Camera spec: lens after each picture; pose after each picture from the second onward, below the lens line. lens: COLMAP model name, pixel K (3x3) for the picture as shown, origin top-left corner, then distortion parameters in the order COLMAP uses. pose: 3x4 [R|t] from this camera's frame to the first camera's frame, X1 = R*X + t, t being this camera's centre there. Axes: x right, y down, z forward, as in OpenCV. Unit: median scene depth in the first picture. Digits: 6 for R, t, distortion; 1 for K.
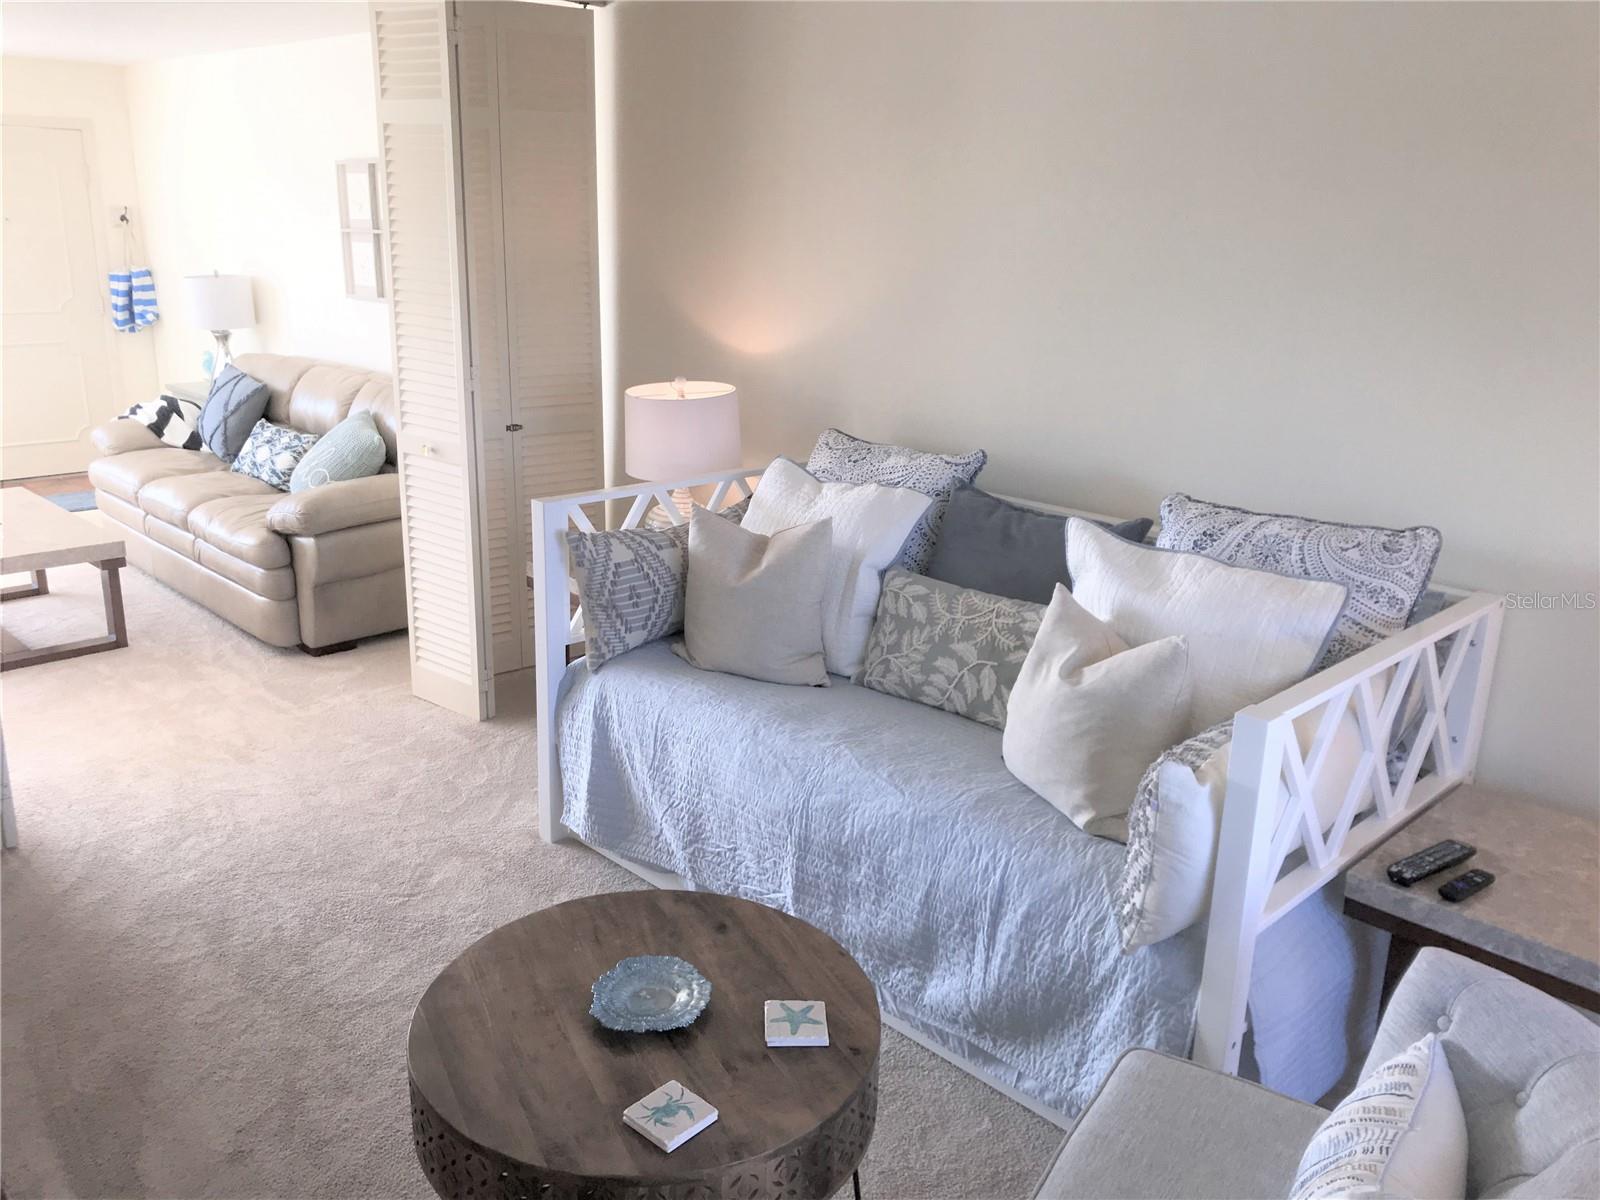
lens RADIAL K [[1307.2, 0, 801.3], [0, 1307.2, 594.0], [0, 0, 1]] dist [0.007137, -0.012885]
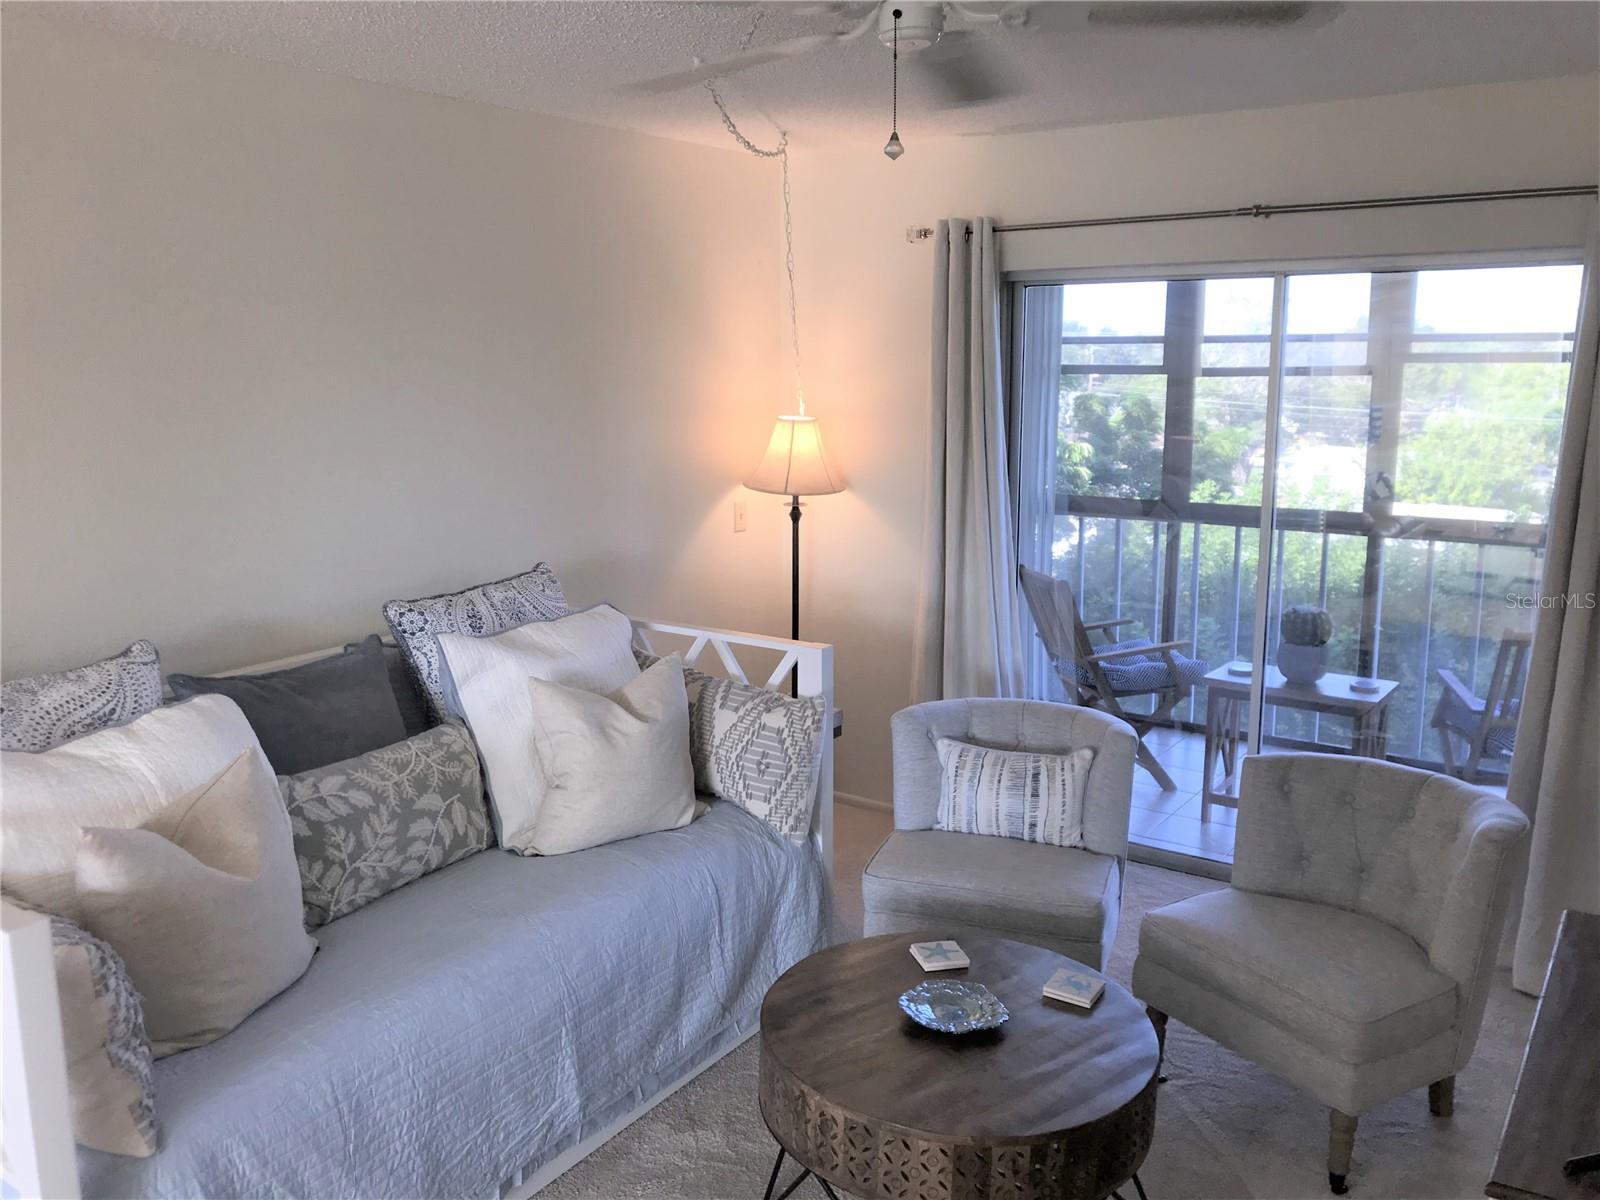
lens RADIAL K [[1307.2, 0, 801.3], [0, 1307.2, 594.0], [0, 0, 1]] dist [0.007137, -0.012885]
pose [[-0.205975, -0.209498, 0.955869, -0.793812], [0.266154, 0.927996, 0.260741, -0.268350], [-0.941667, 0.308114, -0.135385, 0.819778]]
